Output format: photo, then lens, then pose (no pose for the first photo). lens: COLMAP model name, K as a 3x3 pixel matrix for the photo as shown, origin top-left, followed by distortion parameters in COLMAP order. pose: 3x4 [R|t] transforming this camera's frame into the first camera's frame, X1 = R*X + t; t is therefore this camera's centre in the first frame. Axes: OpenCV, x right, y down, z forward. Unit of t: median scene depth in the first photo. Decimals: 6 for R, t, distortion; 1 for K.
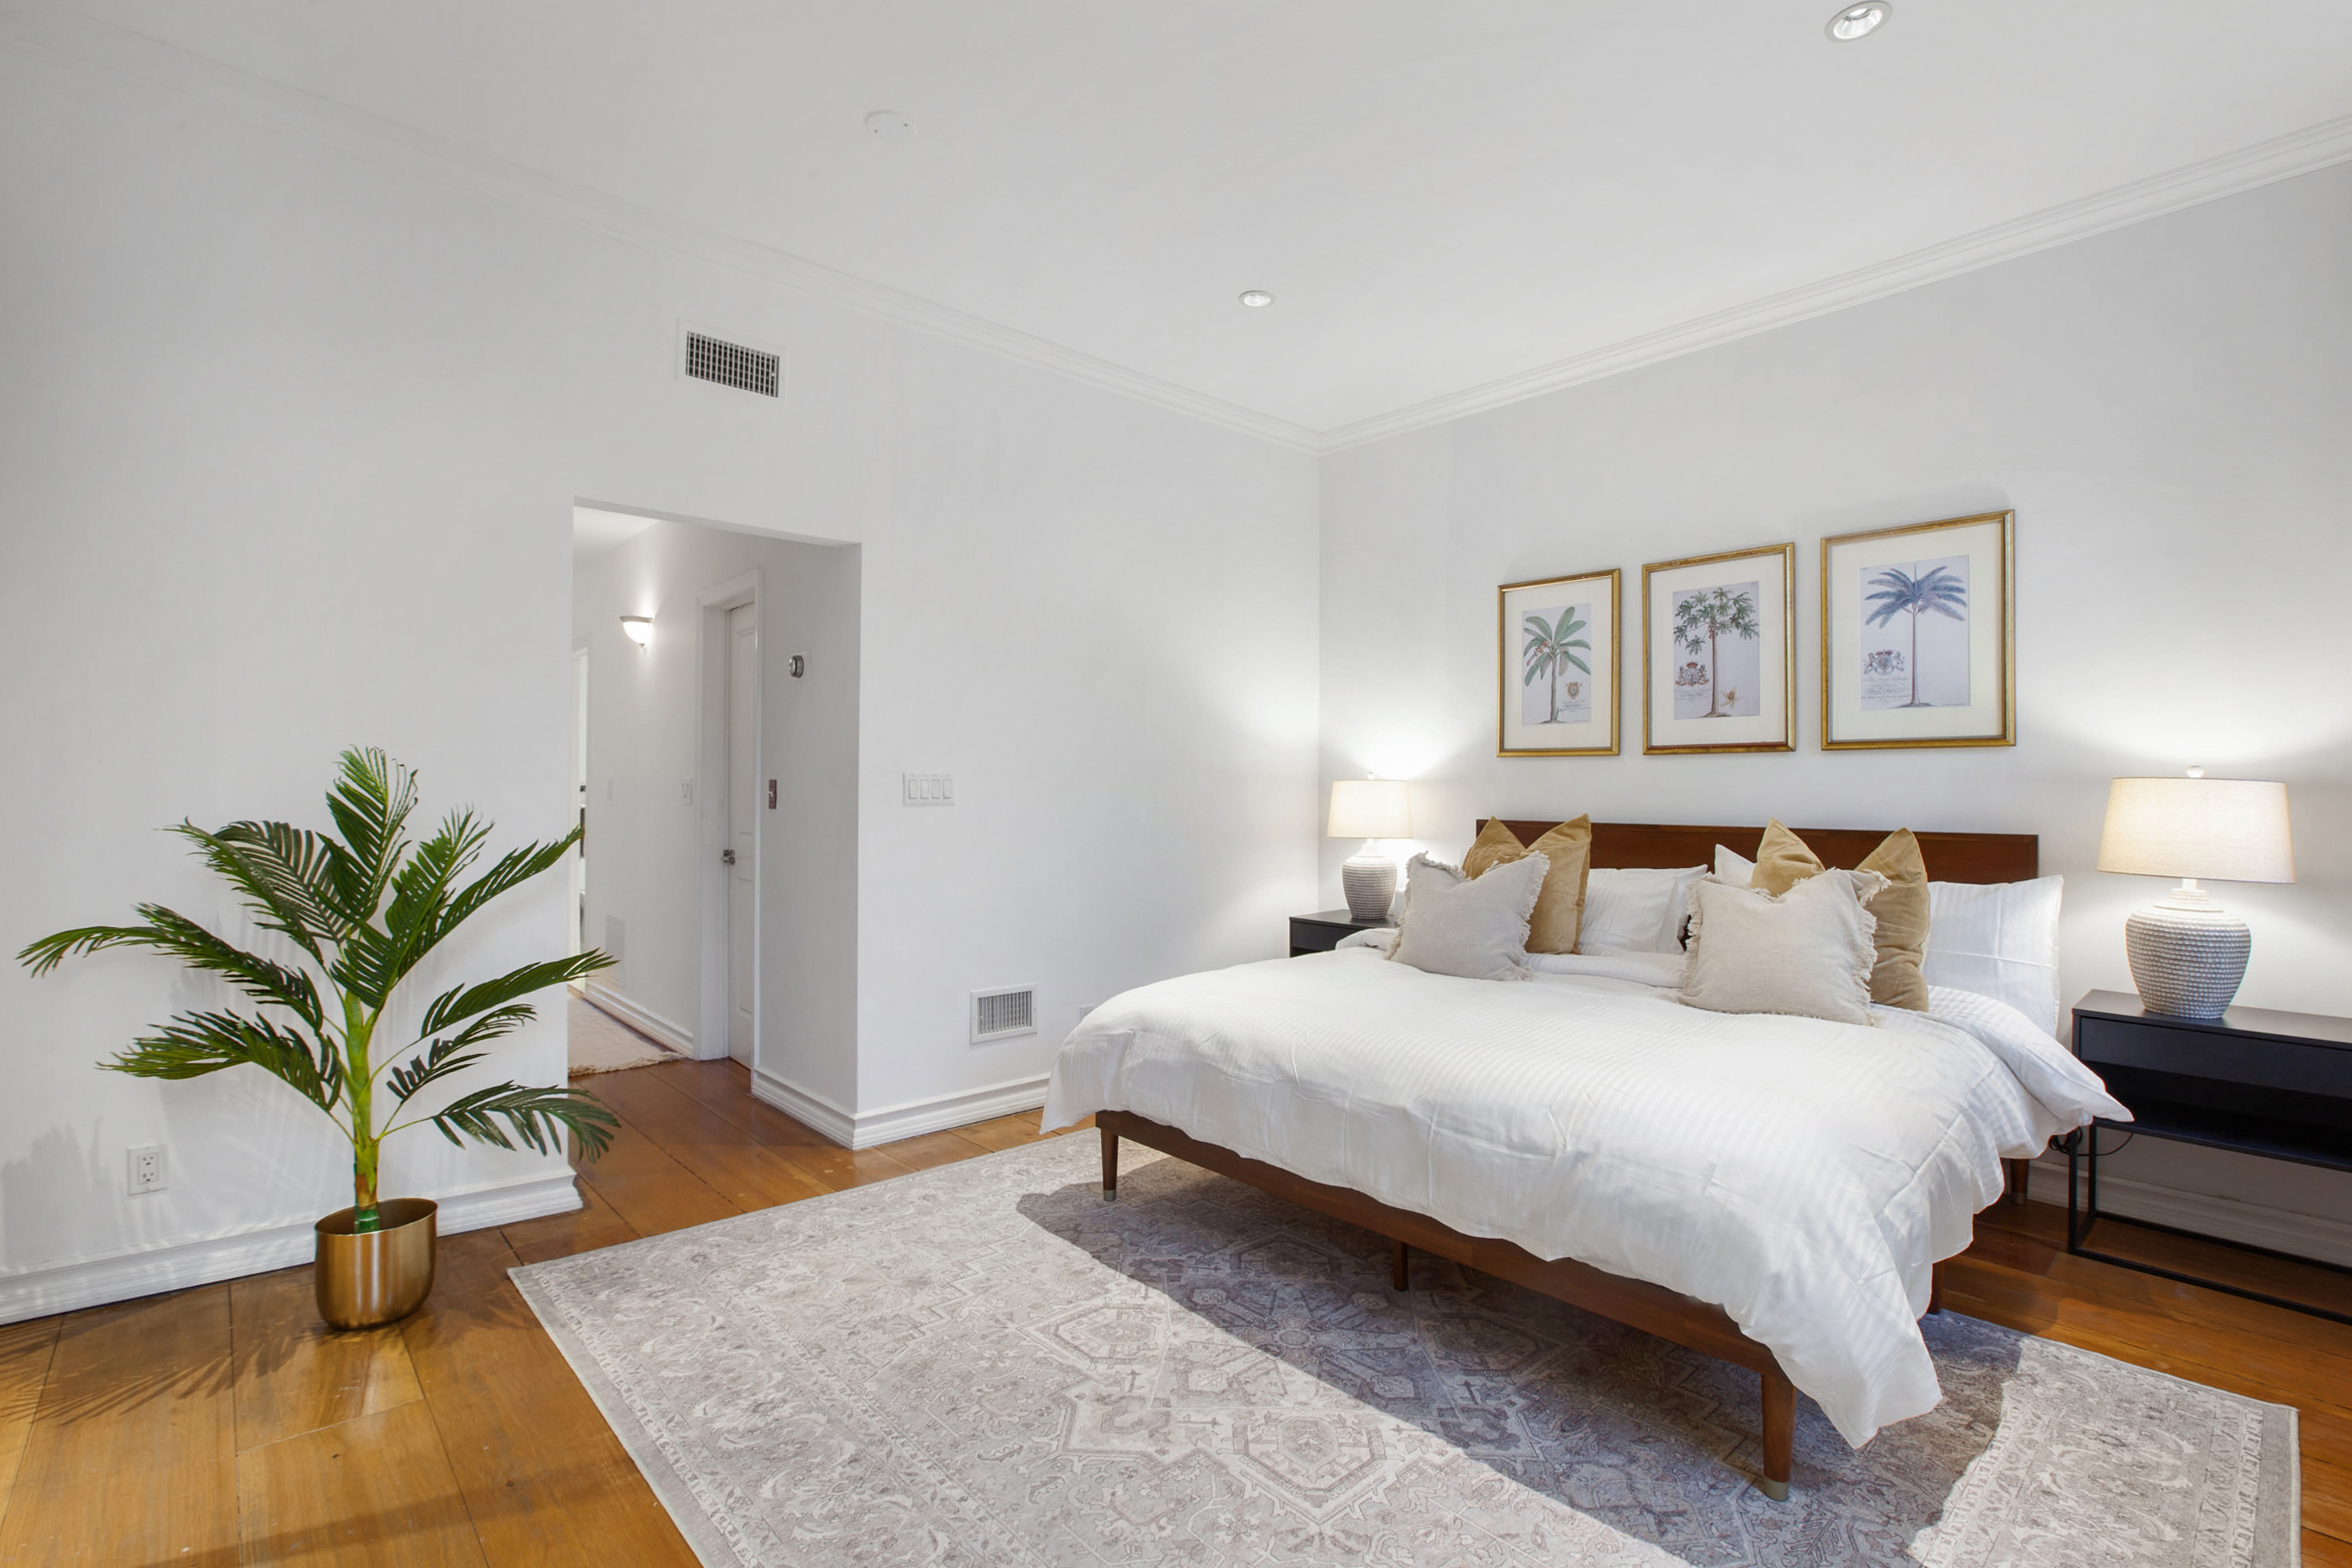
lens RADIAL K [[1092.0, 0, 1194.5], [0, 1092.0, 783.3], [0, 0, 1]] dist [-0.025948, 0.000308]
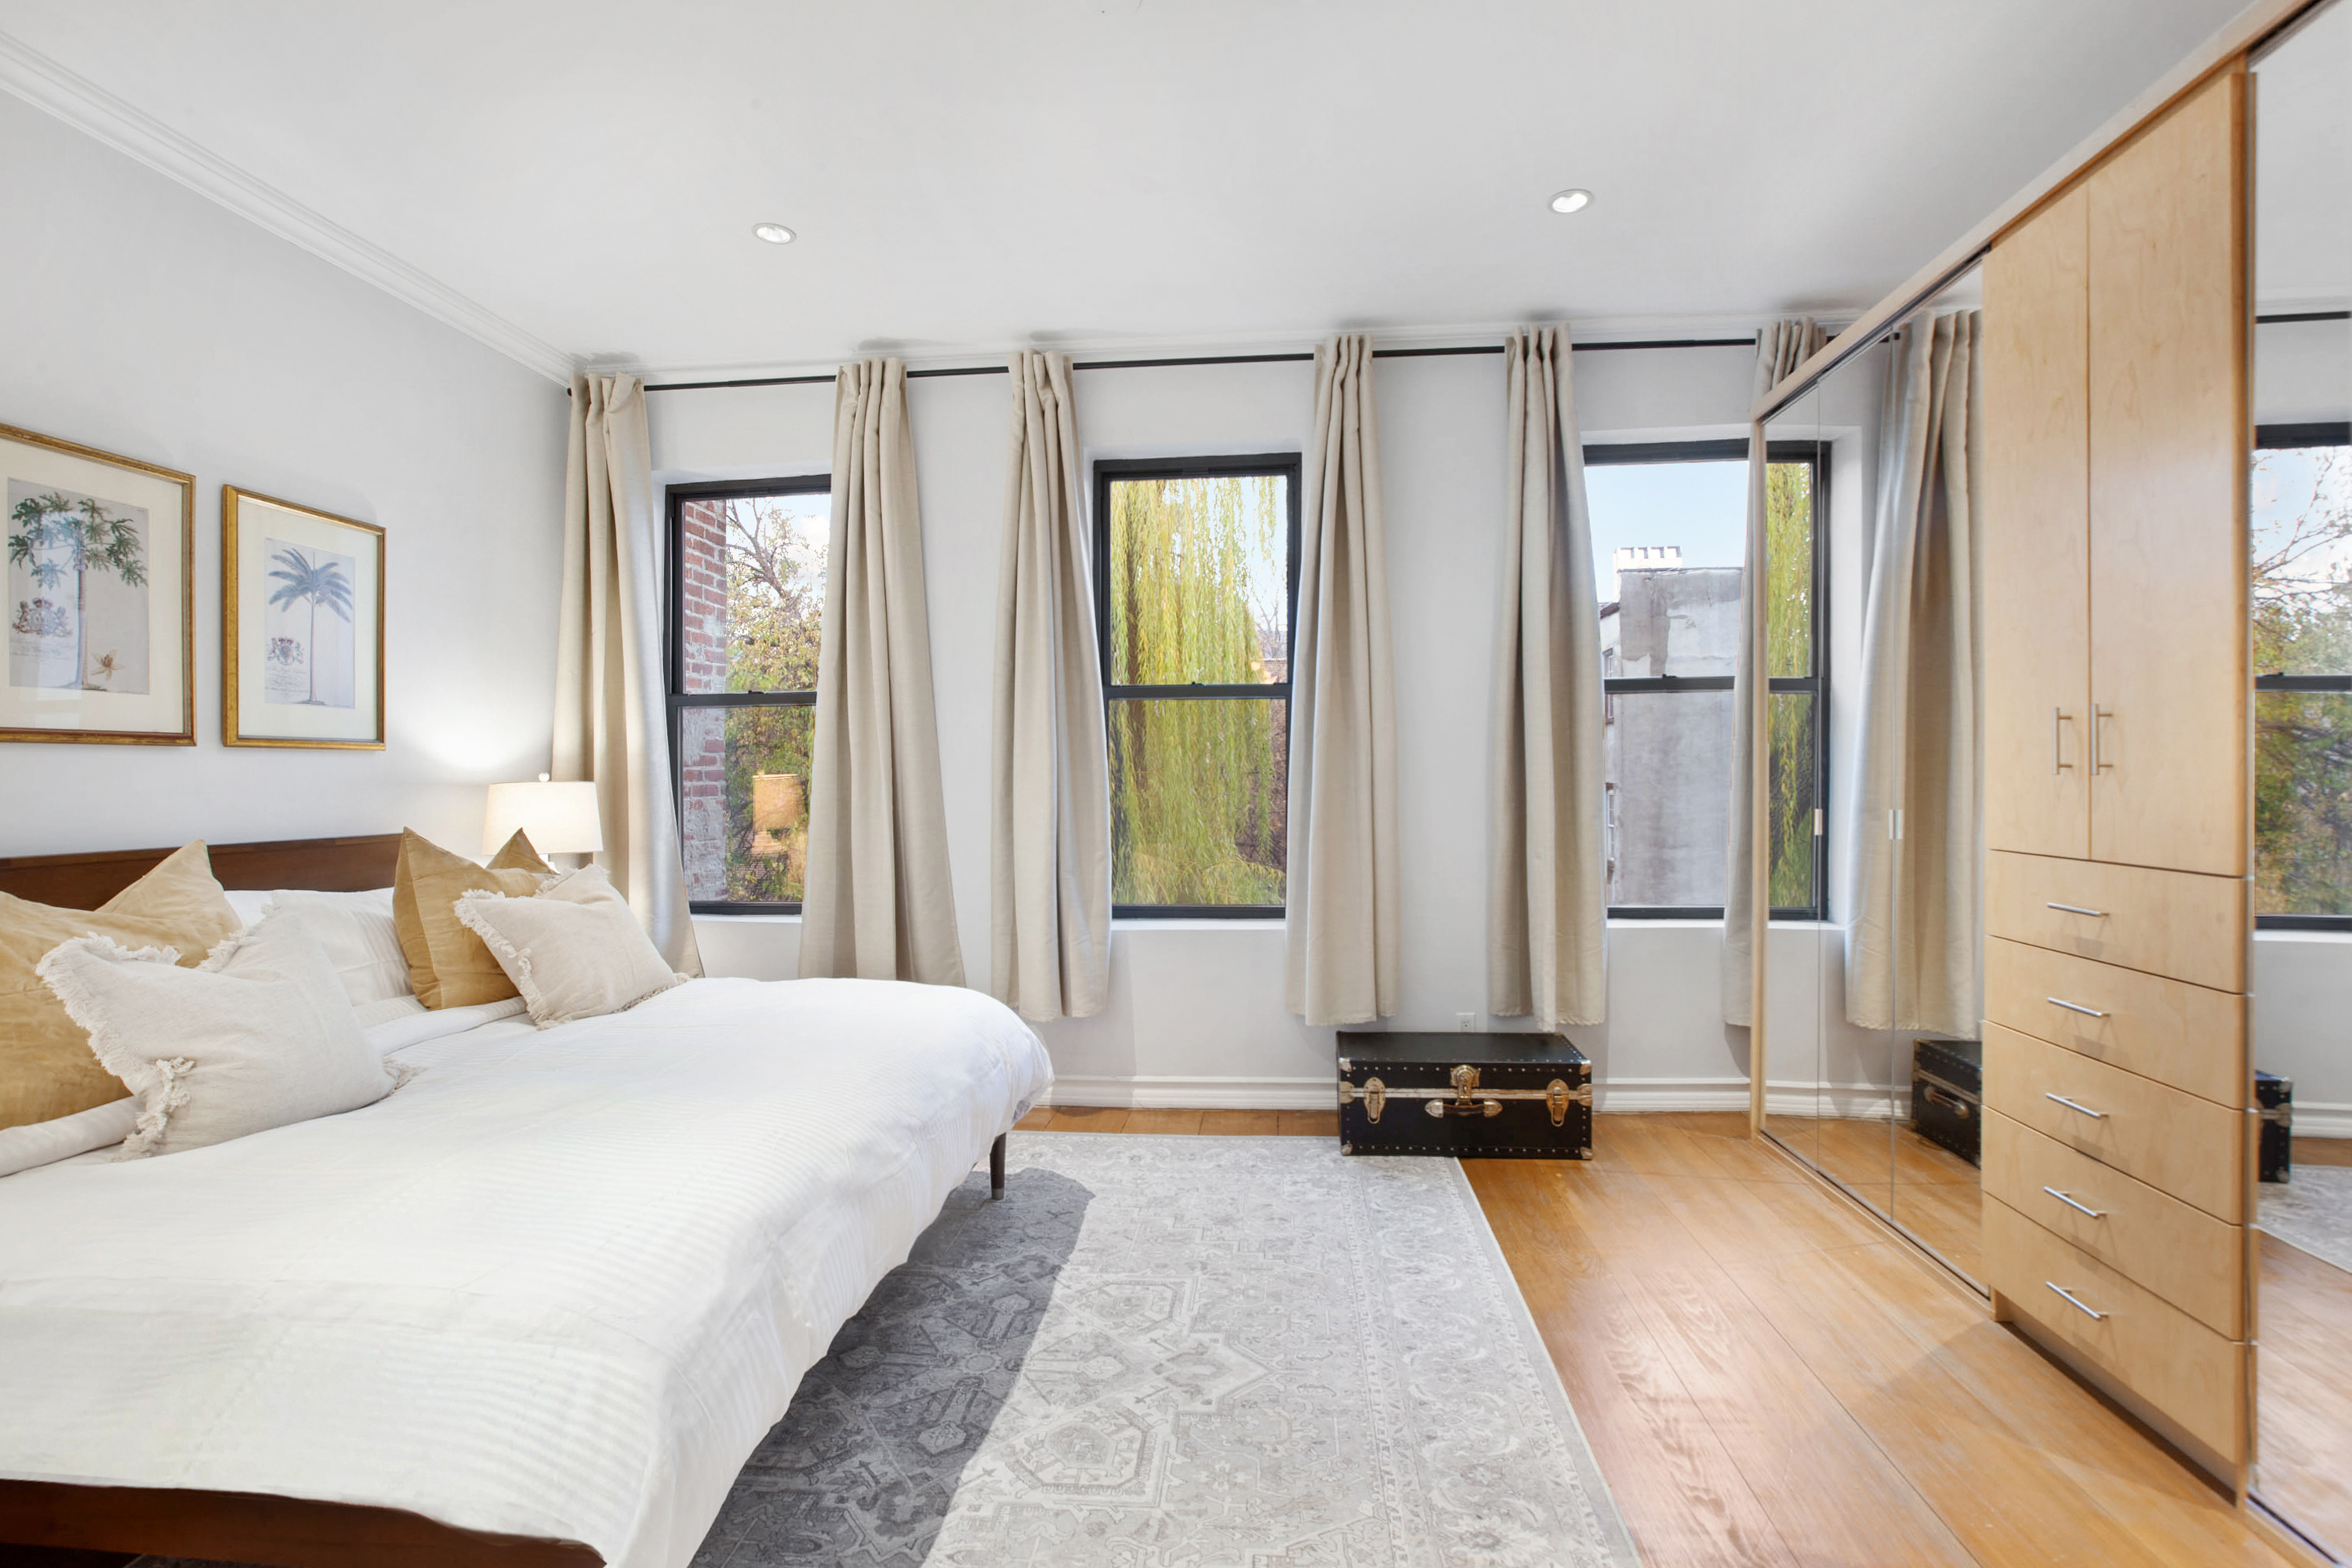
lens RADIAL K [[1092.1, 0, 1188.2], [0, 1092.1, 778.2], [0, 0, 1]] dist [-0.025948, 0.000308]
pose [[-0.669921, -0.003578, 0.742424, -0.548330], [-0.005677, 0.999984, -0.000304, -0.011687], [-0.742410, -0.004419, -0.669931, 1.100767]]
